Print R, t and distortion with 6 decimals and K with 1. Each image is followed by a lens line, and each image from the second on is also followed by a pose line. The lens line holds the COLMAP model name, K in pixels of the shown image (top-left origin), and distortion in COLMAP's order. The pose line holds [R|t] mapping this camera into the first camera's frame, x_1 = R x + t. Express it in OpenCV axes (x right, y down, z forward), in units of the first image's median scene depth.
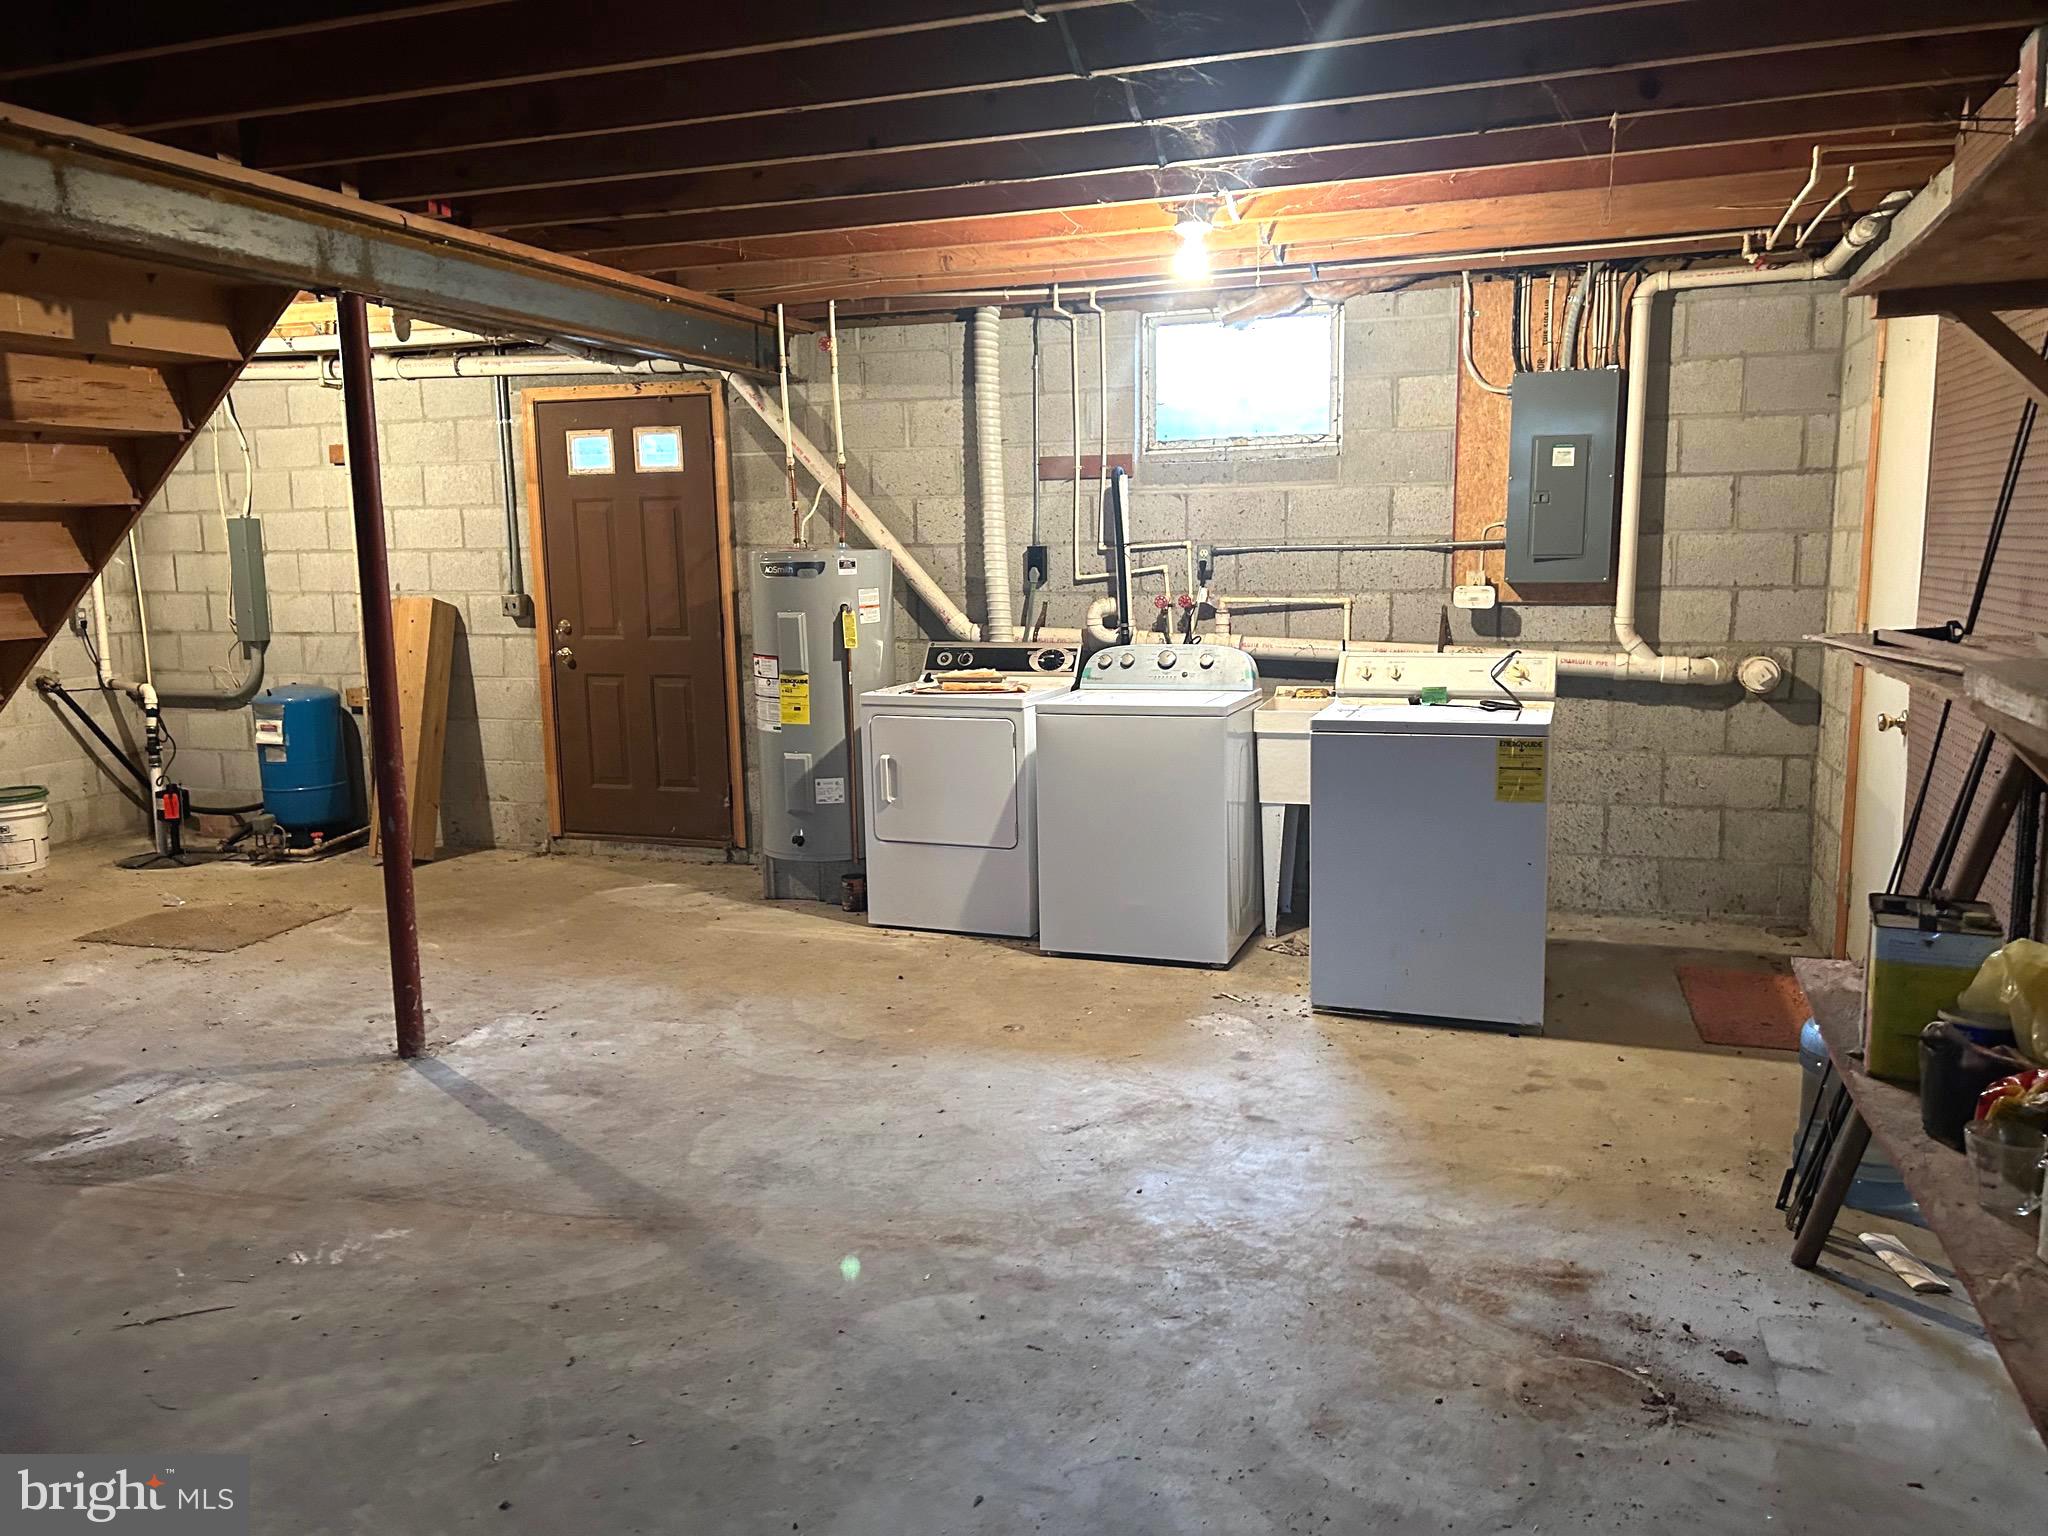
lens RADIAL K [[1530.1, 0, 1021.7], [0, 1530.1, 769.2], [0, 0, 1]] dist [0.041687, -0.040331]
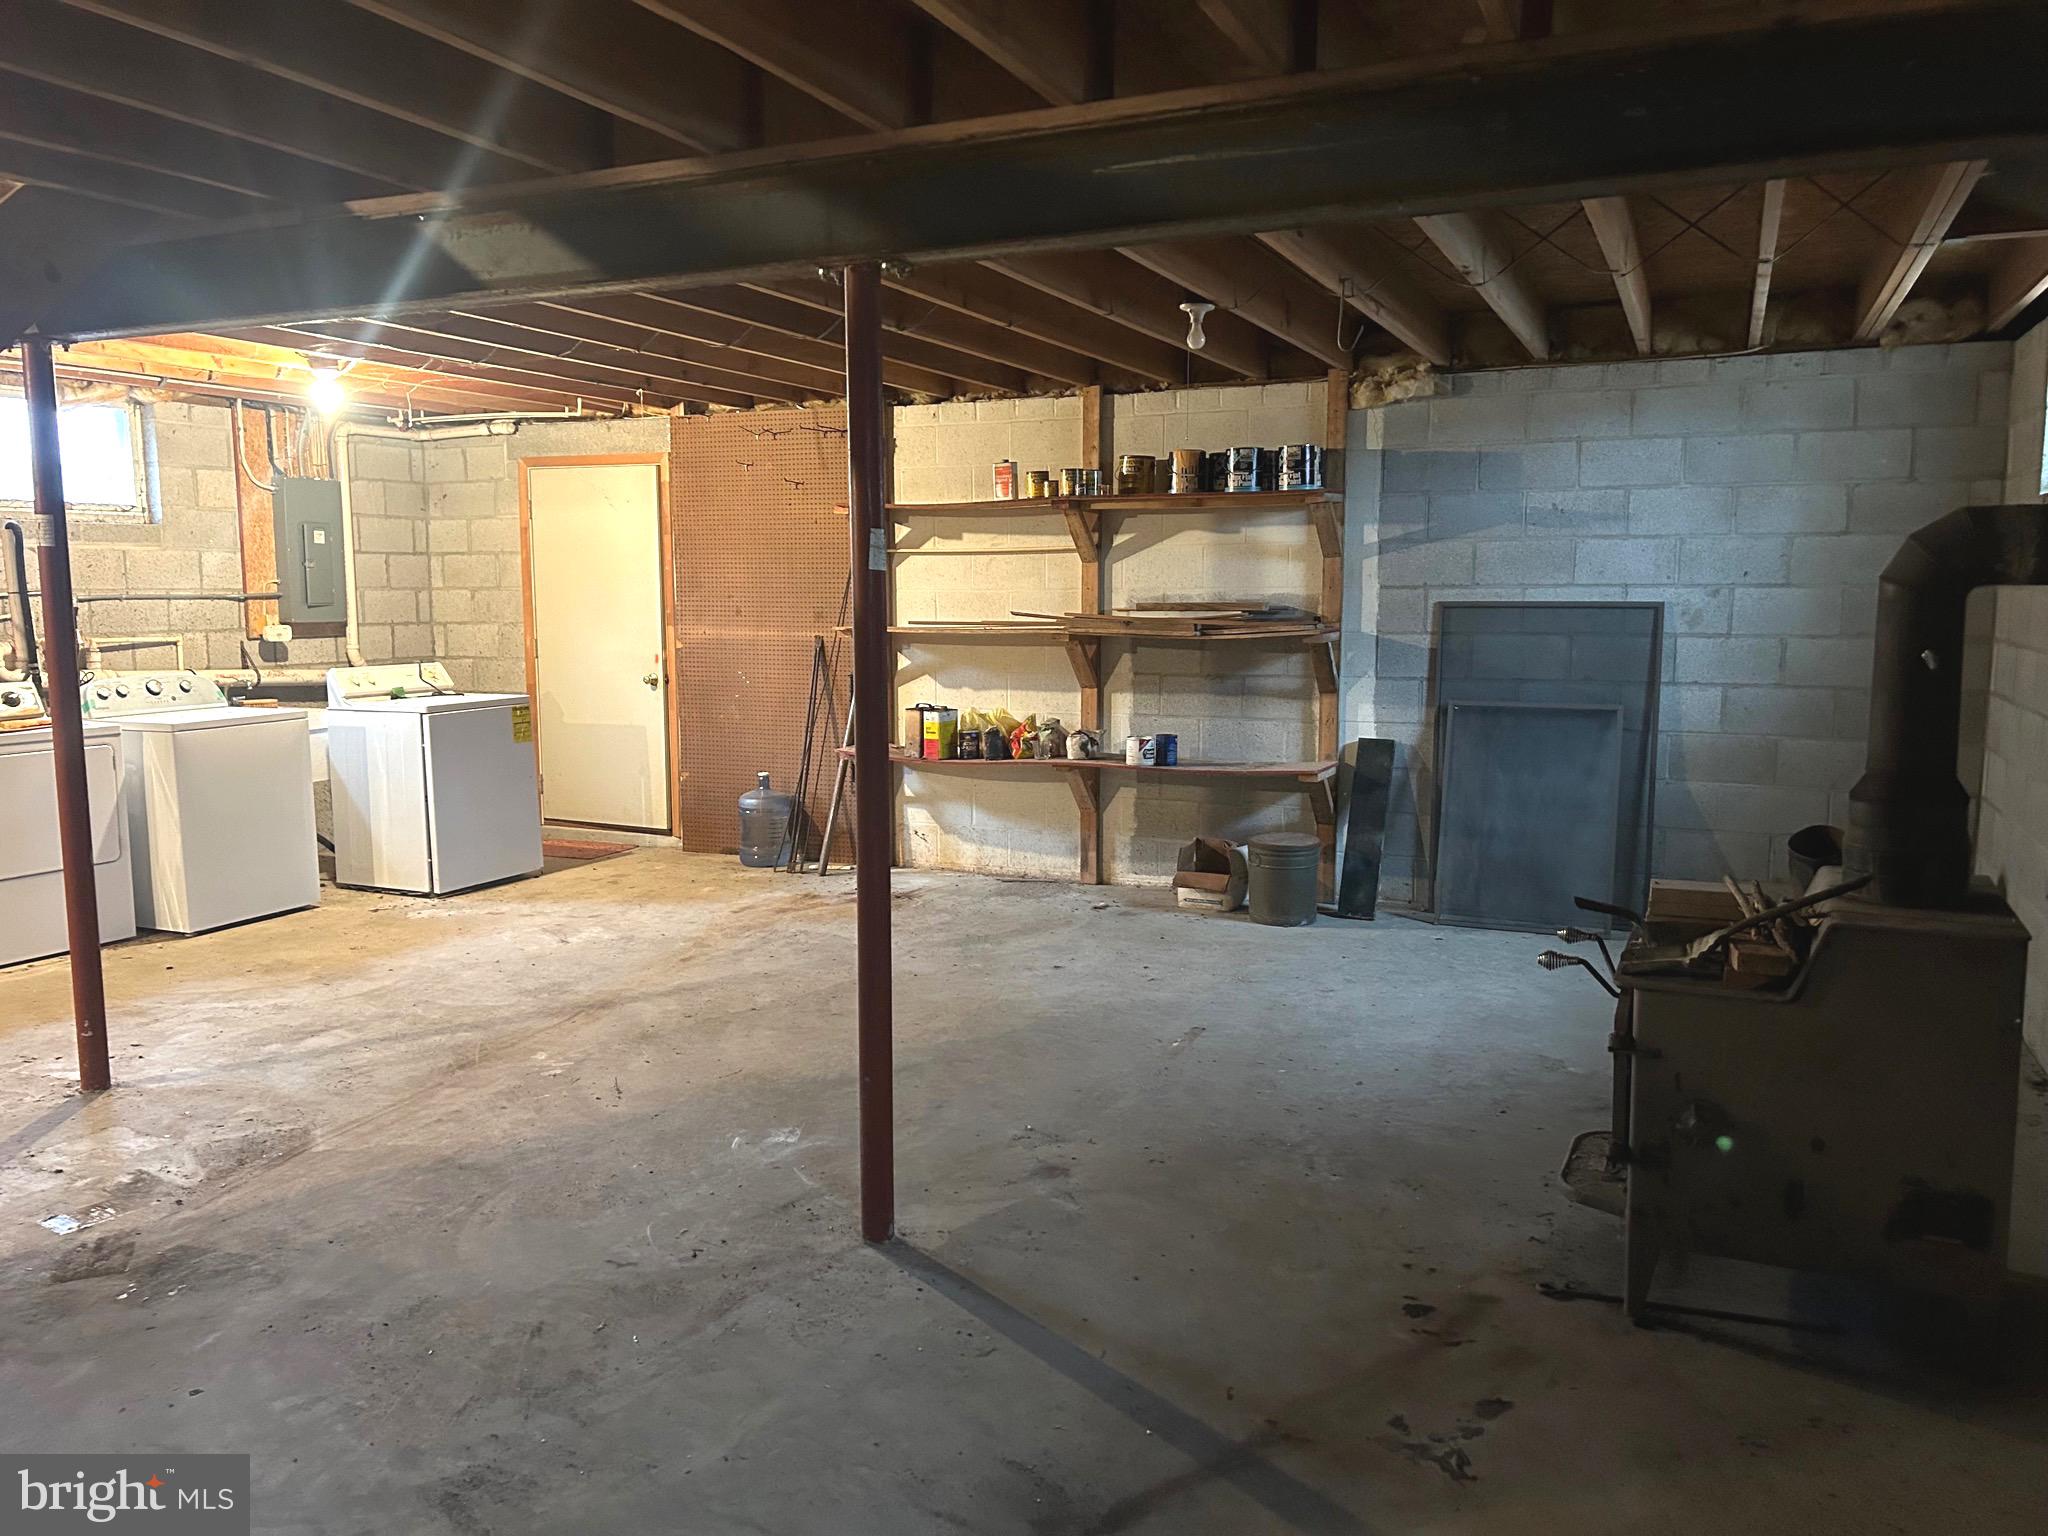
lens RADIAL K [[1530.1, 0, 1025.4], [0, 1530.1, 768.1], [0, 0, 1]] dist [0.041687, -0.040331]
pose [[0.083770, -0.105223, 0.990914, -1.424426], [0.145395, 0.985058, 0.092310, -0.029782], [-0.985821, 0.136341, 0.097818, 0.286703]]
